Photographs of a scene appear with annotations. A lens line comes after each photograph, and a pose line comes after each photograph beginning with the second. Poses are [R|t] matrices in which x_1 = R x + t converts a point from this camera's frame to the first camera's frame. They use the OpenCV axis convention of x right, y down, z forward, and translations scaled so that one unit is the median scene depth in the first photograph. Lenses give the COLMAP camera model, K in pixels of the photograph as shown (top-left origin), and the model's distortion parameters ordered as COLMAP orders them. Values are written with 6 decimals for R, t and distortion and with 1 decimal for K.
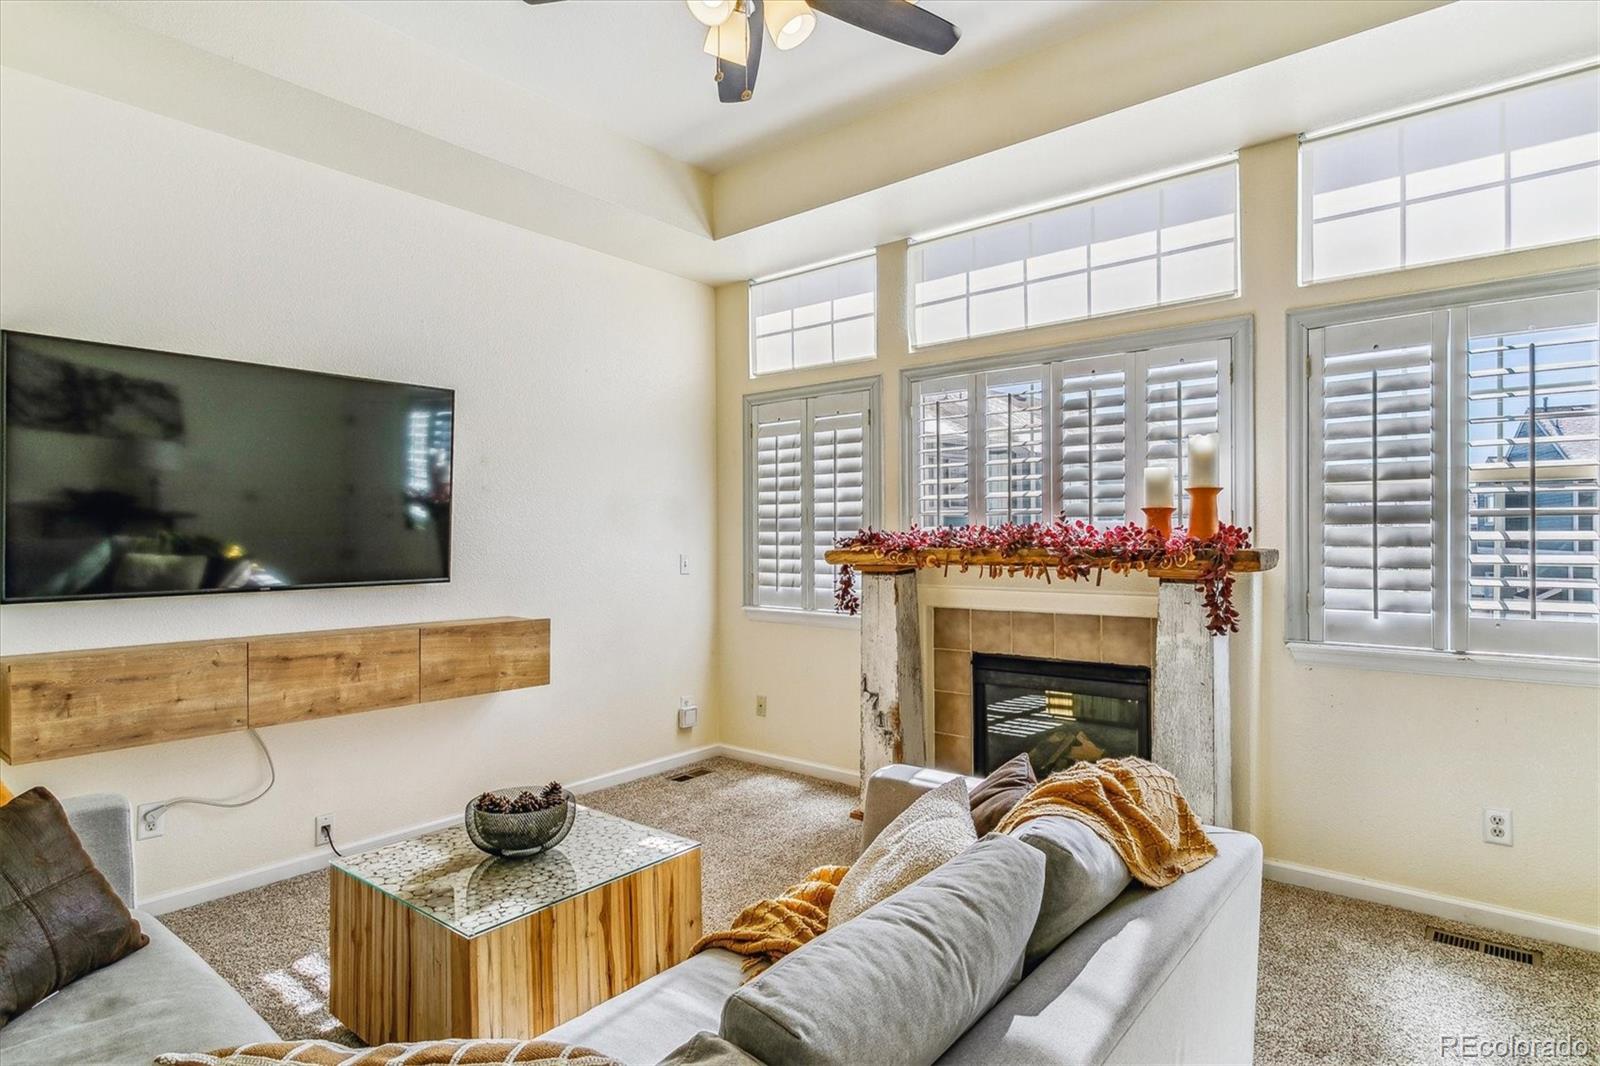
lens RADIAL K [[839.0, 0, 810.1], [0, 839.0, 537.2], [0, 0, 1]] dist [-0.000410, -0.002288]
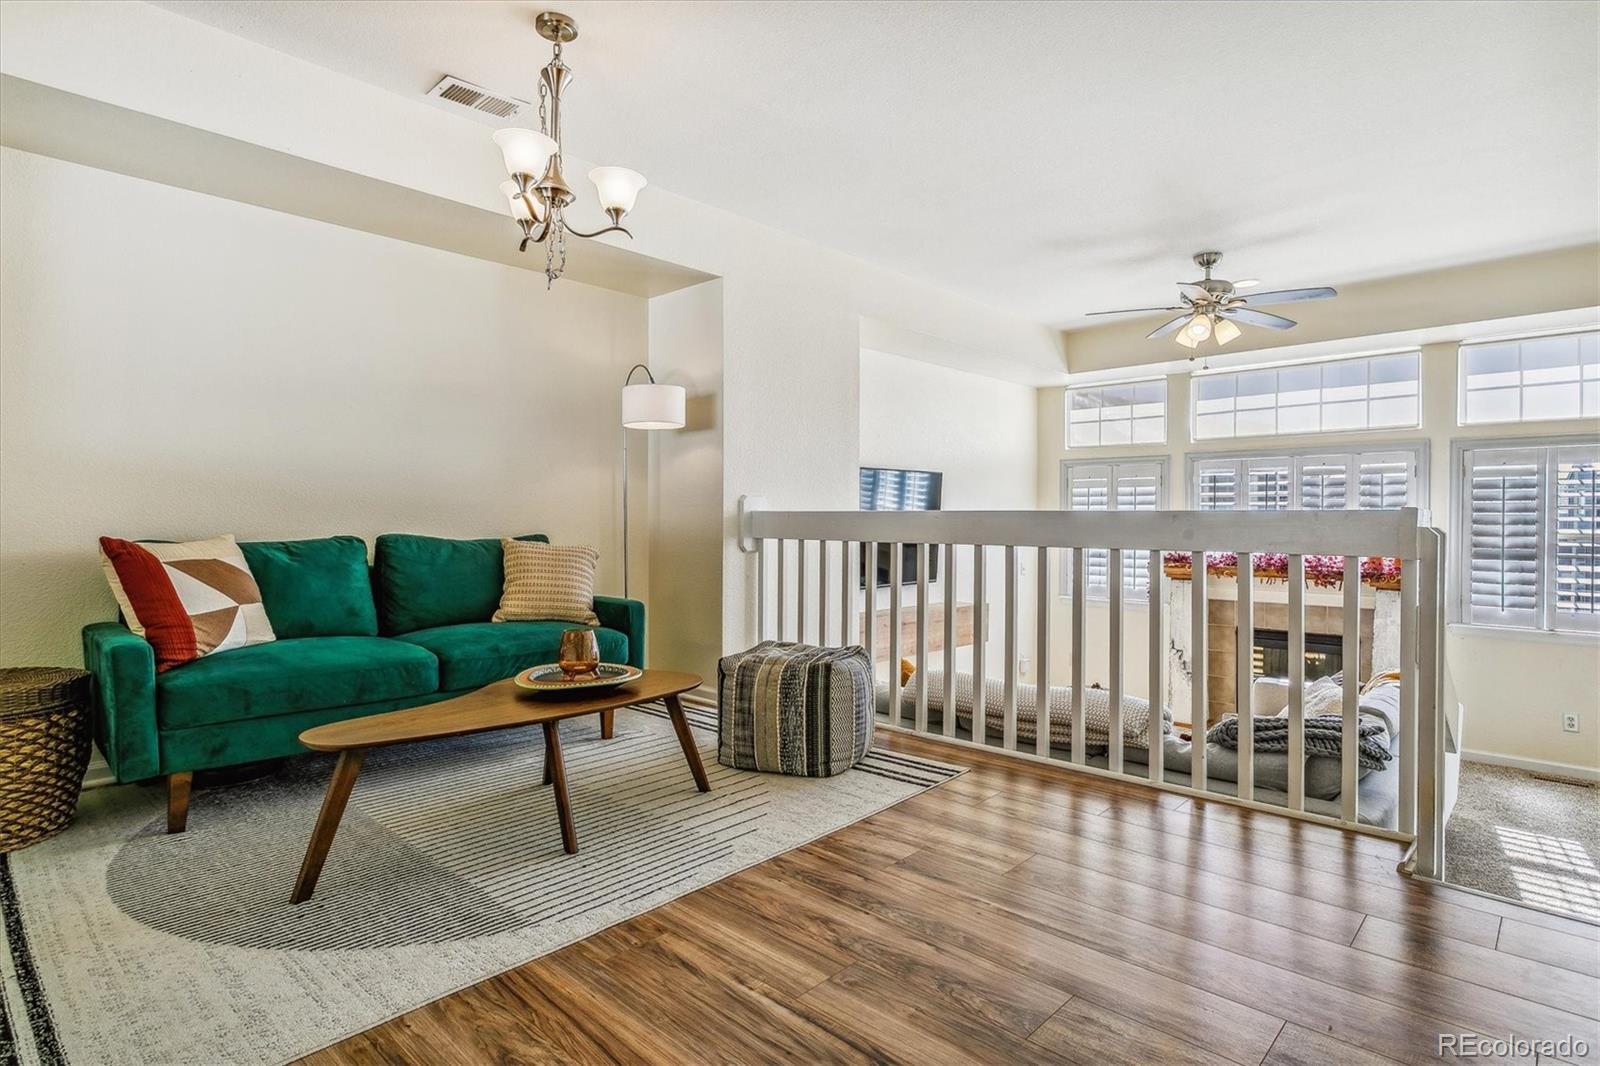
lens RADIAL K [[839.0, 0, 784.6], [0, 839.0, 522.6], [0, 0, 1]] dist [-0.000410, -0.002288]
pose [[0.996808, 0.009692, -0.079244, -0.726585], [-0.009270, 0.999941, 0.005688, -0.090131], [0.079295, -0.004936, 0.996839, -0.924307]]
